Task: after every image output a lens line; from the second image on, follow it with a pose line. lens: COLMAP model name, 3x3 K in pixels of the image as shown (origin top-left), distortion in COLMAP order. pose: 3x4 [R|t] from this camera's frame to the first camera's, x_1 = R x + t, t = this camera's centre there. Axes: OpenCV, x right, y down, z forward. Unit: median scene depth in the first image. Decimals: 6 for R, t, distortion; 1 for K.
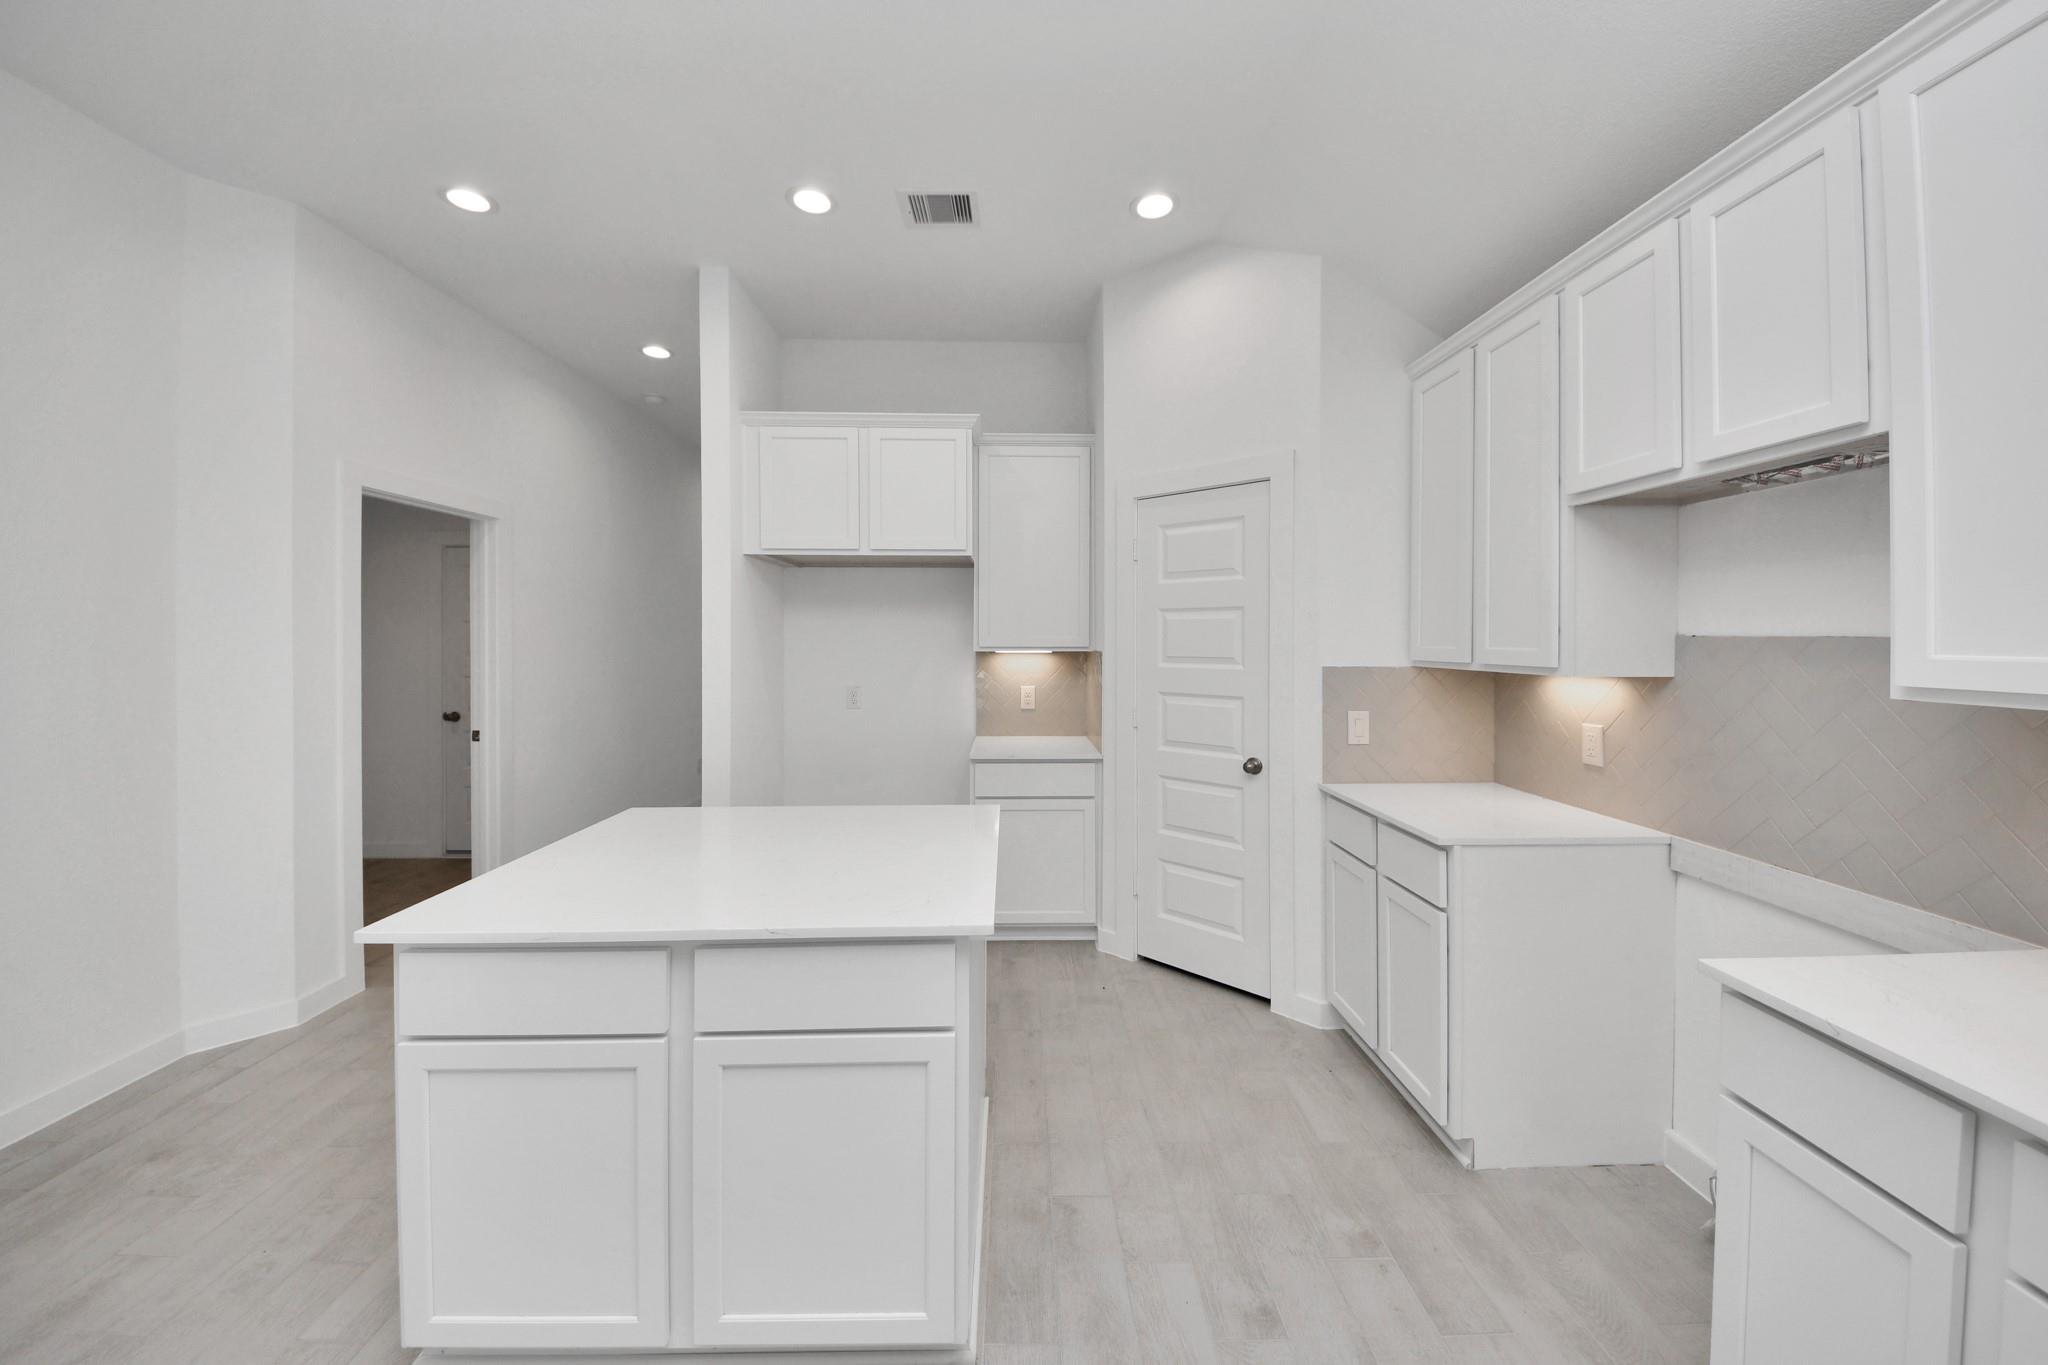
lens RADIAL K [[745.6, 0, 1031.2], [0, 745.6, 648.0], [0, 0, 1]] dist [0.046372, -0.029788]
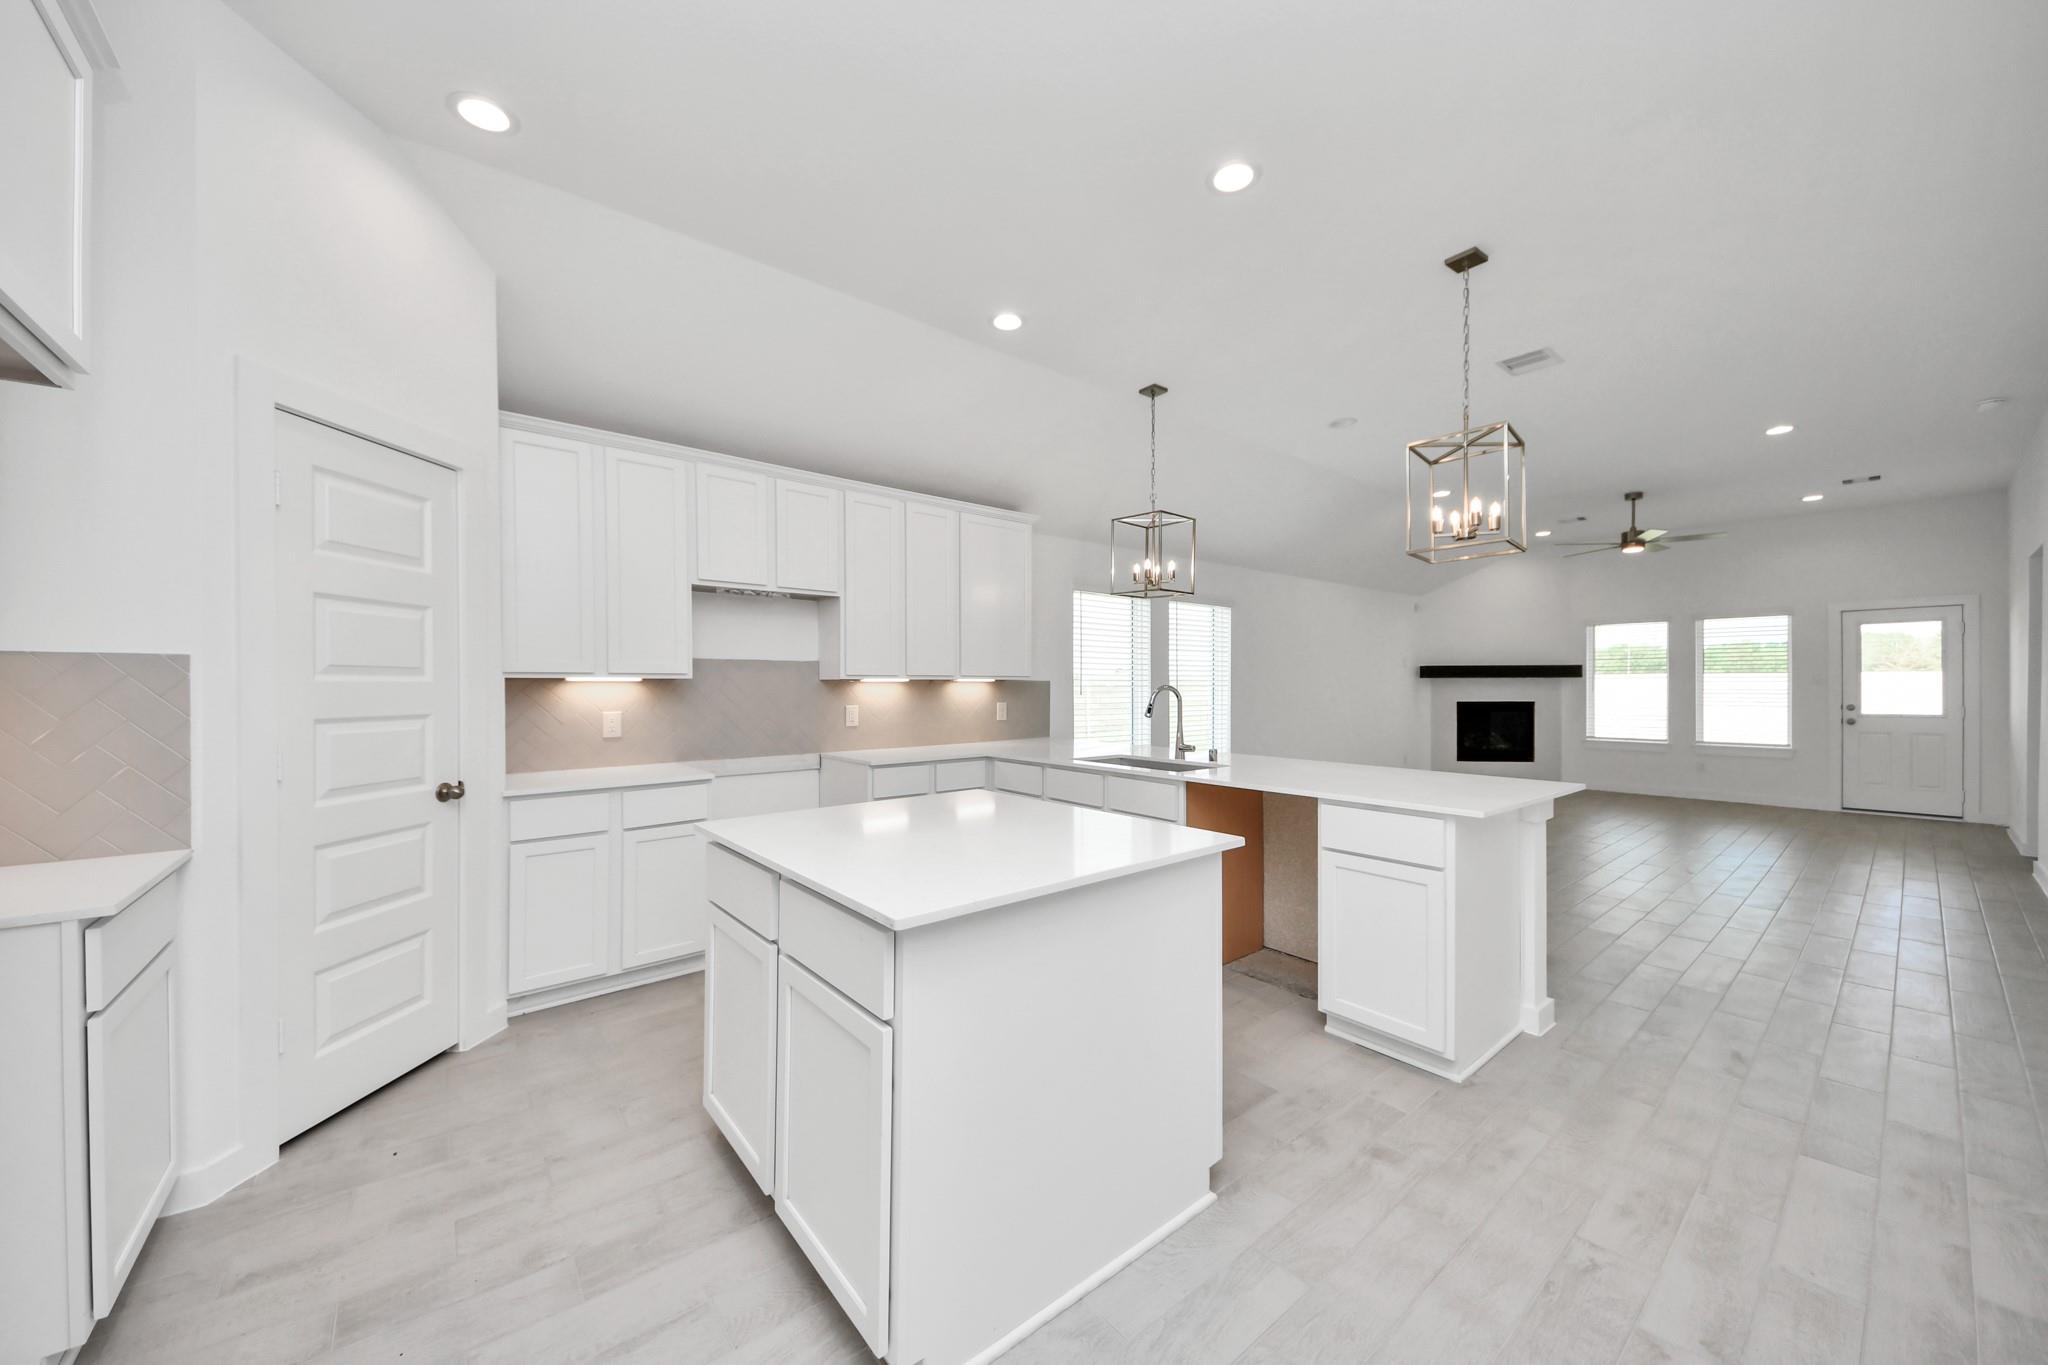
lens RADIAL K [[748.6, 0, 1024.0], [0, 748.6, 682.5], [0, 0, 1]] dist [0.038482, 0.000011]
pose [[-0.606389, 0.001871, 0.795166, -0.869872], [0.007232, 0.999969, 0.003163, 0.033436], [-0.795135, 0.007668, -0.606383, 1.052774]]
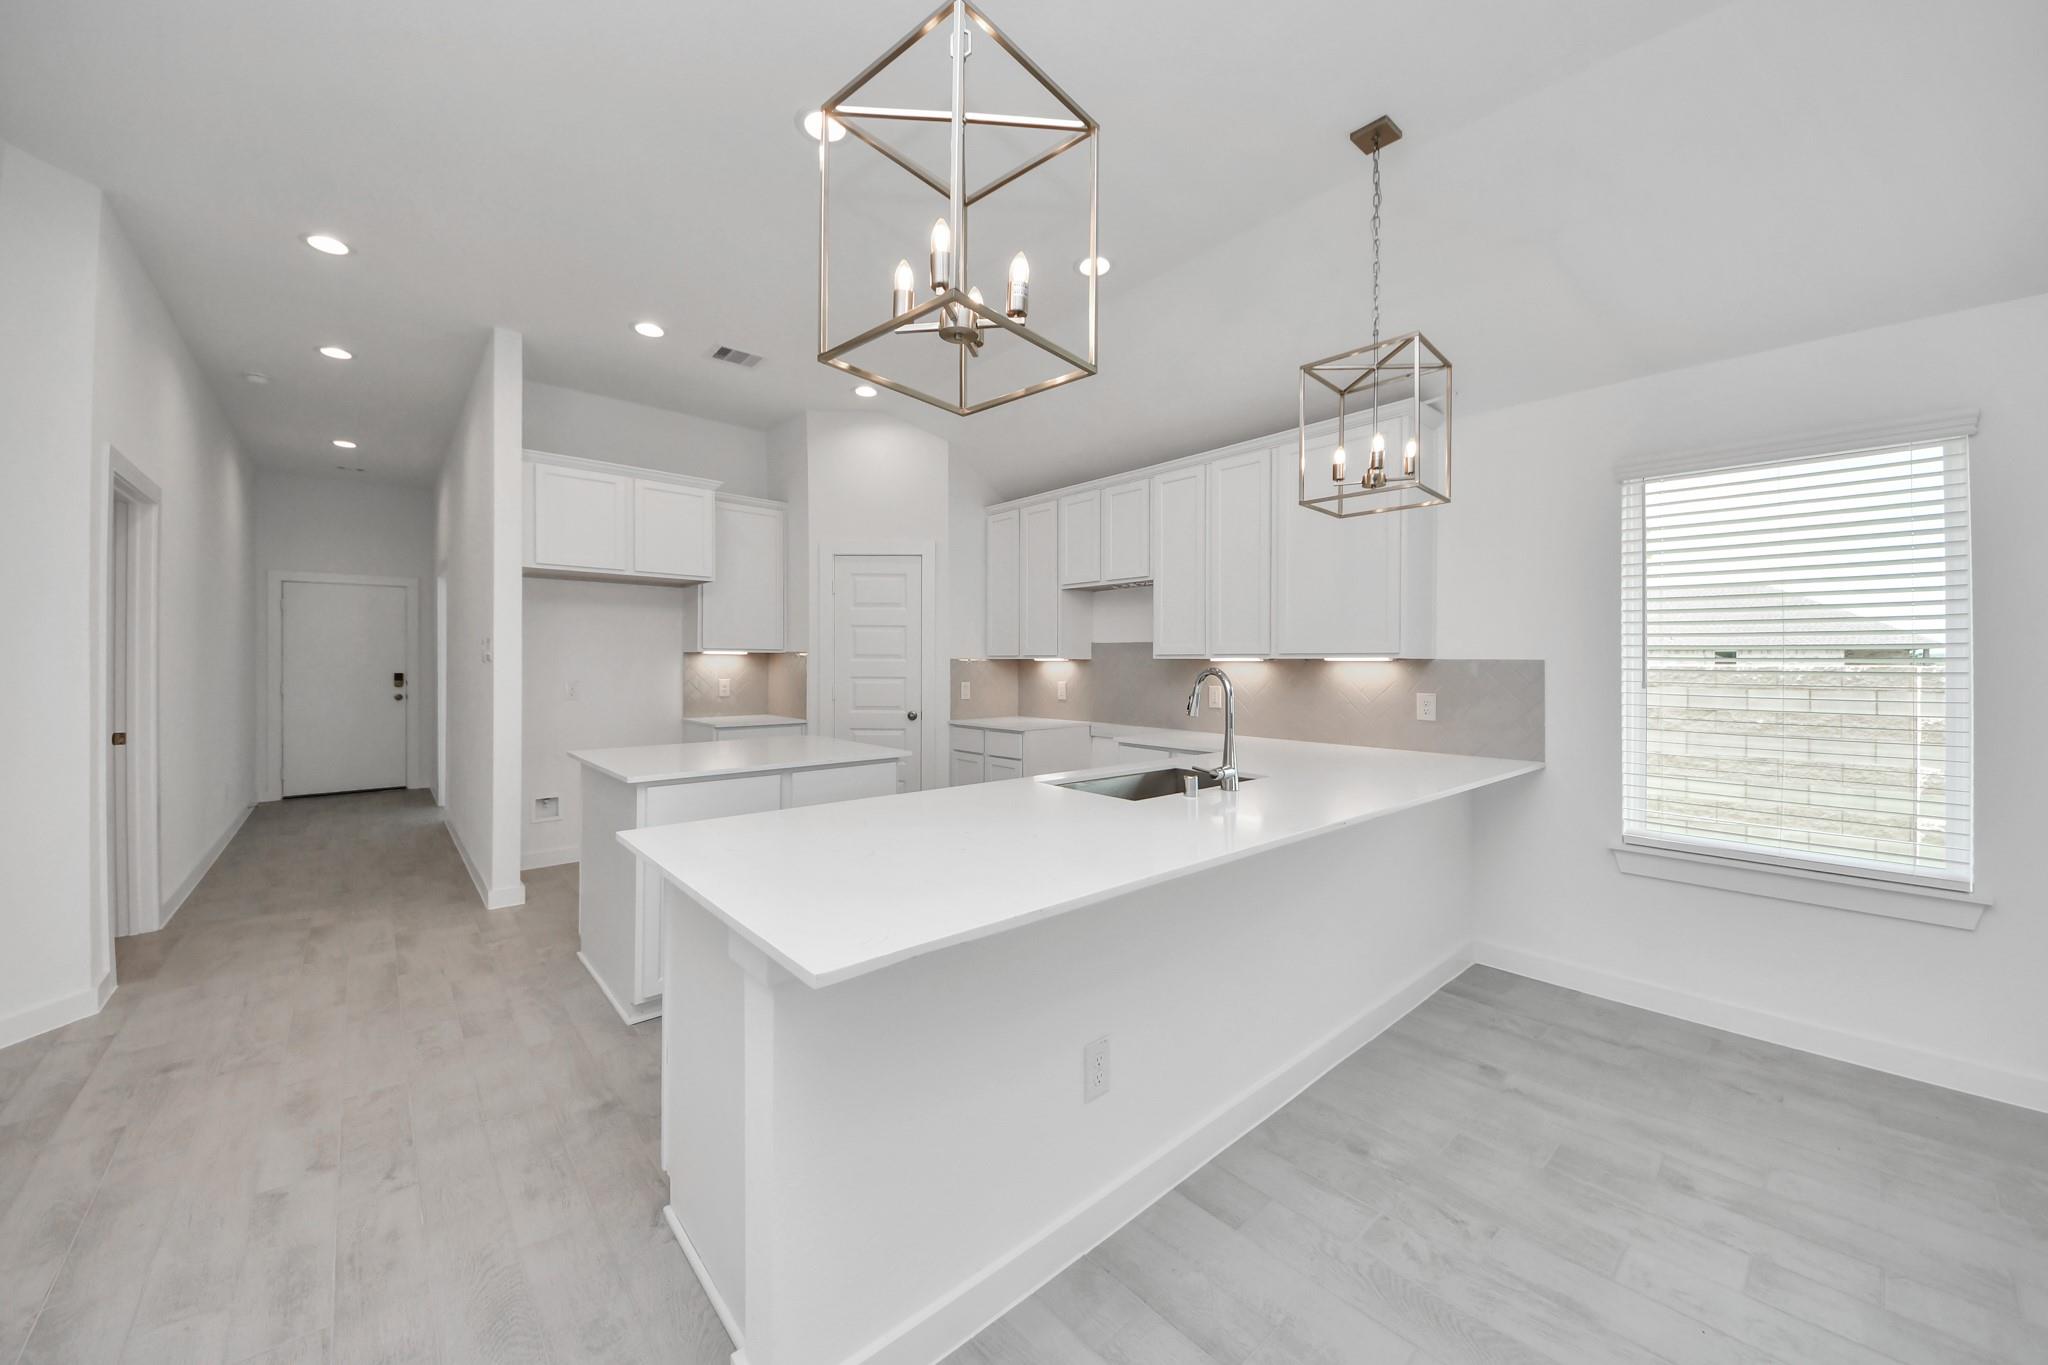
lens RADIAL K [[717.6, 0, 1024.0], [0, 717.6, 682.5], [0, 0, 1]] dist [-0.001557, -0.000194]
pose [[0.764751, -0.014631, 0.644160, -0.627871], [0.000638, 0.999759, 0.021951, 0.043649], [-0.644325, -0.016376, 0.764576, -0.498113]]
